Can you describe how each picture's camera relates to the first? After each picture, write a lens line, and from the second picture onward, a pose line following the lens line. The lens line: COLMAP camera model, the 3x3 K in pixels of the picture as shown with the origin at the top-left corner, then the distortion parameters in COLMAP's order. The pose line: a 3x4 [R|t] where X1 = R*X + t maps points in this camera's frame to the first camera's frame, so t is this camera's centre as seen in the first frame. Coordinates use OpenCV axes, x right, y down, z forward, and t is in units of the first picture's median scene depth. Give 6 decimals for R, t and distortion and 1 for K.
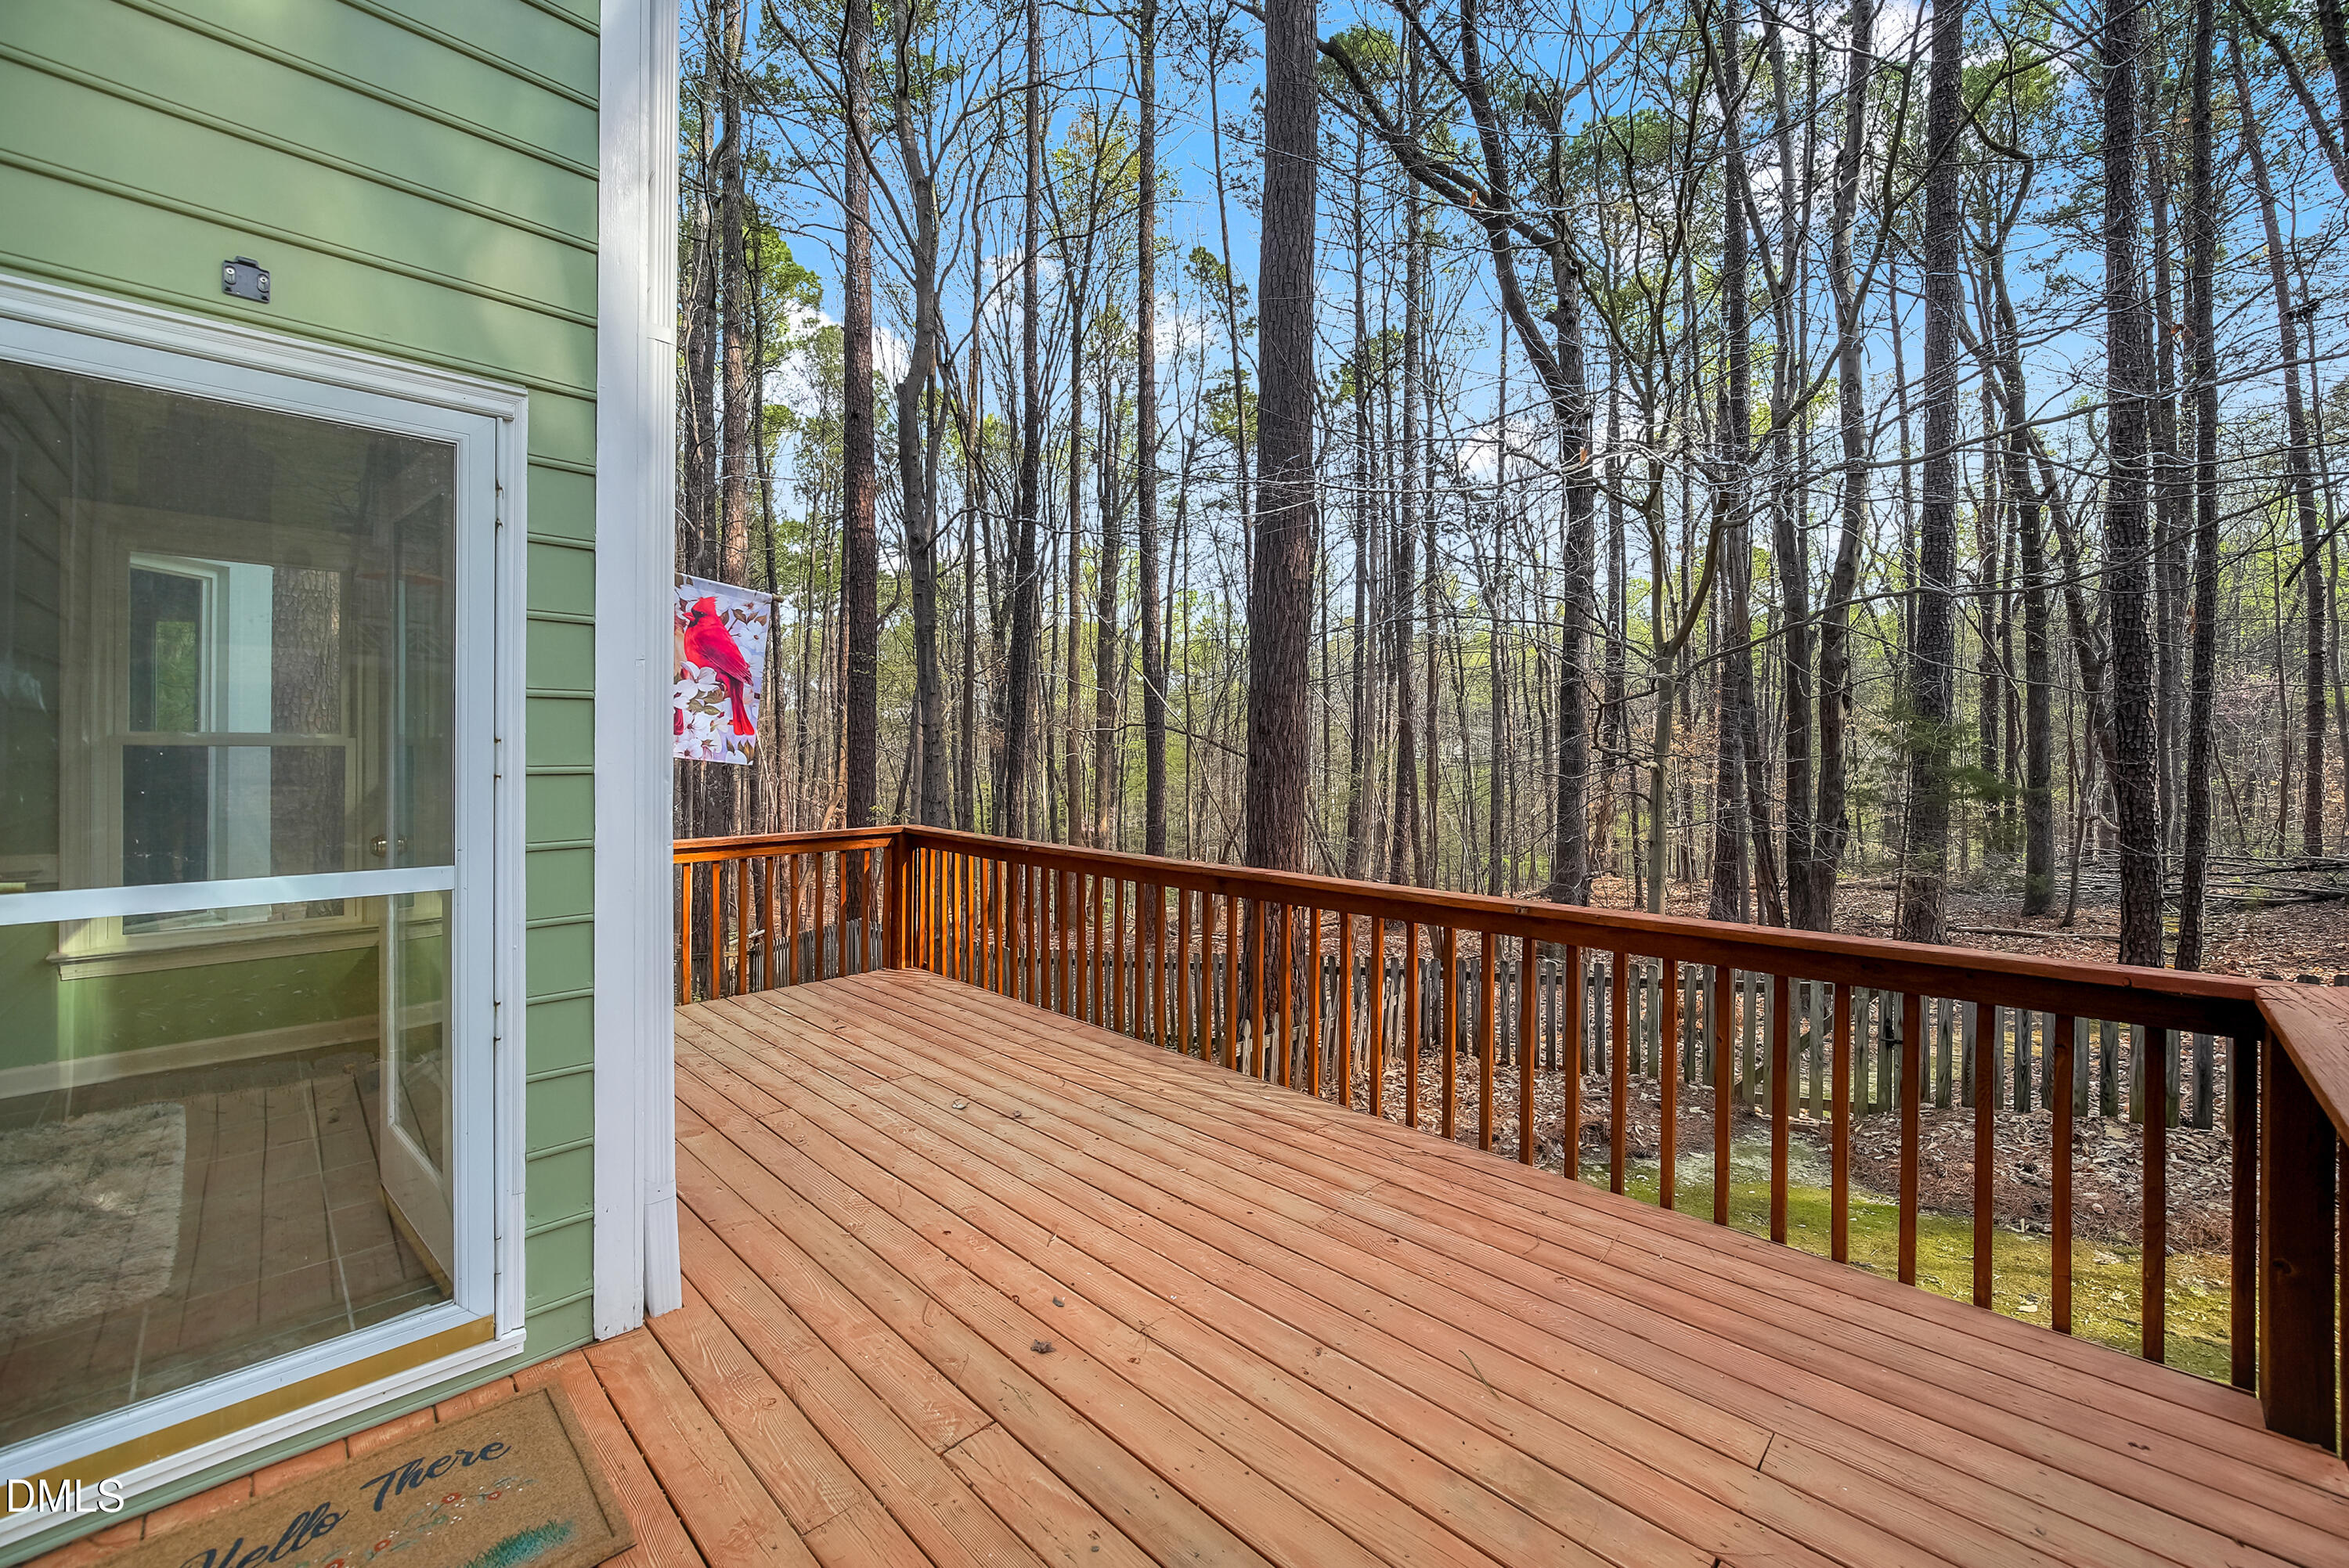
lens RADIAL K [[952.4, 0, 1179.9], [0, 952.4, 771.8], [0, 0, 1]] dist [-0.008990, 0.000039]
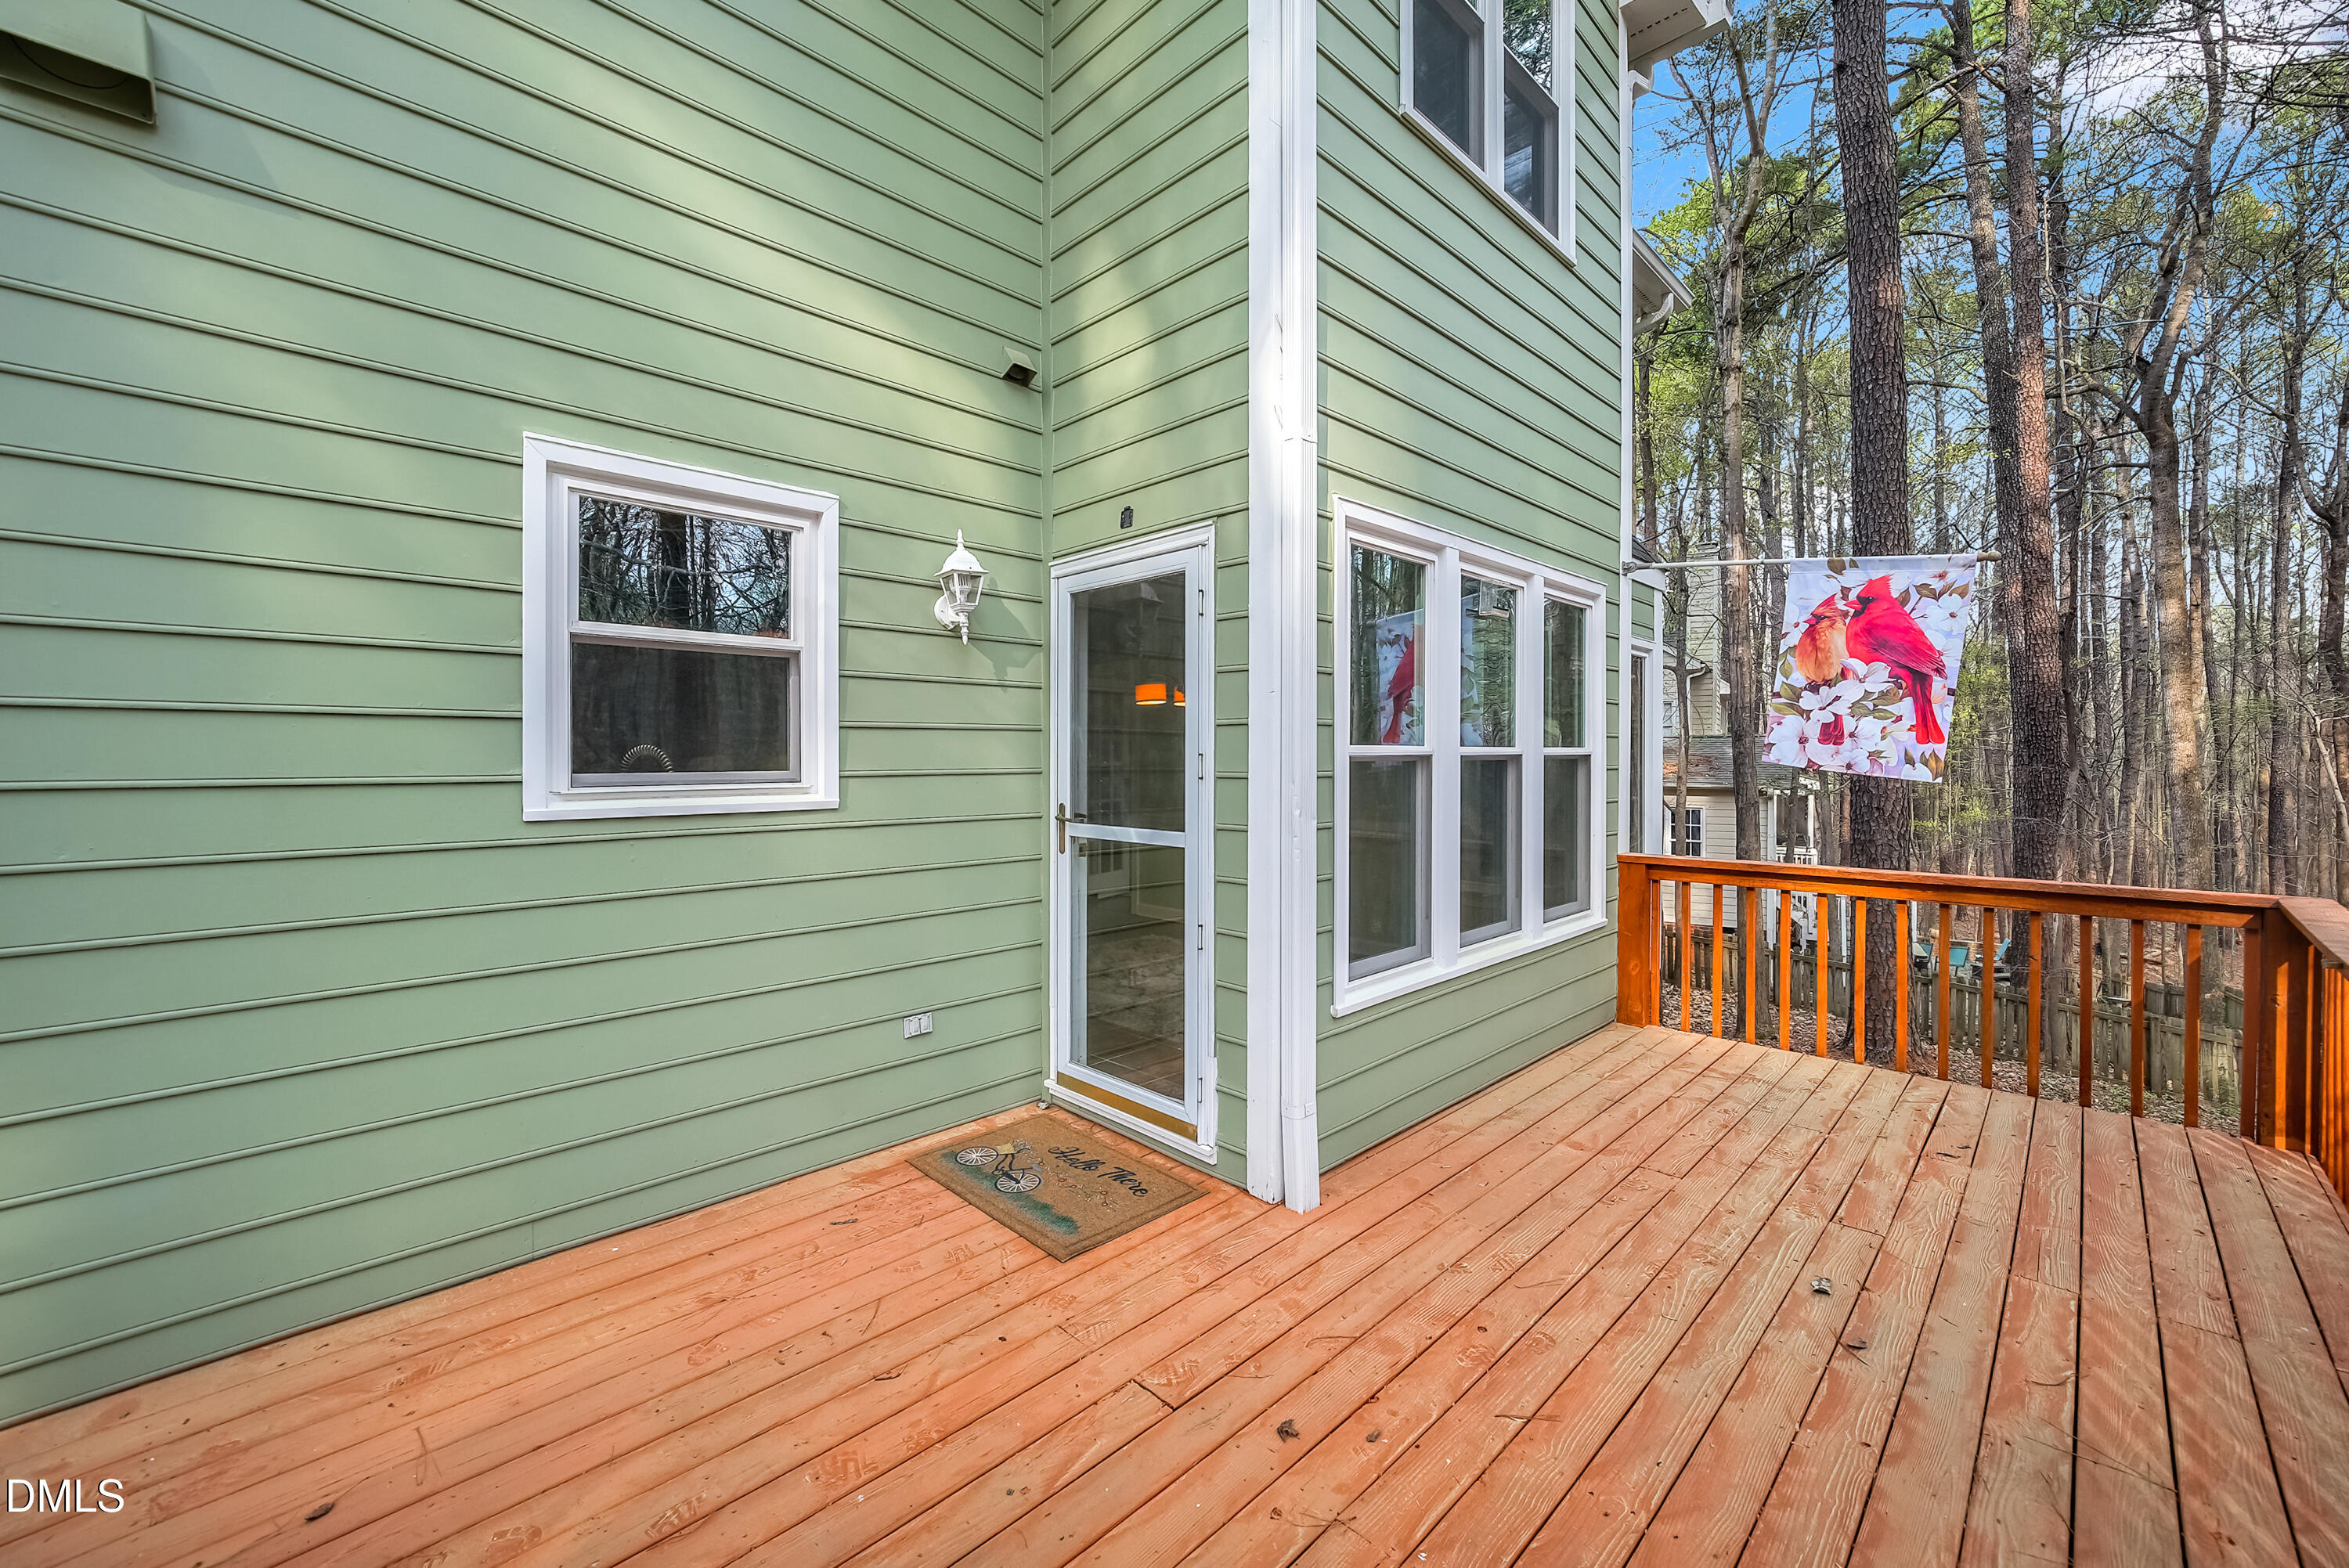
lens RADIAL K [[952.4, 0, 1179.9], [0, 952.4, 771.8], [0, 0, 1]] dist [-0.008990, 0.000039]
pose [[-0.032550, 0.011949, -0.999399, 0.414126], [-0.025853, 0.999584, 0.012793, -0.012024], [0.999136, 0.026254, -0.032228, 0.508058]]
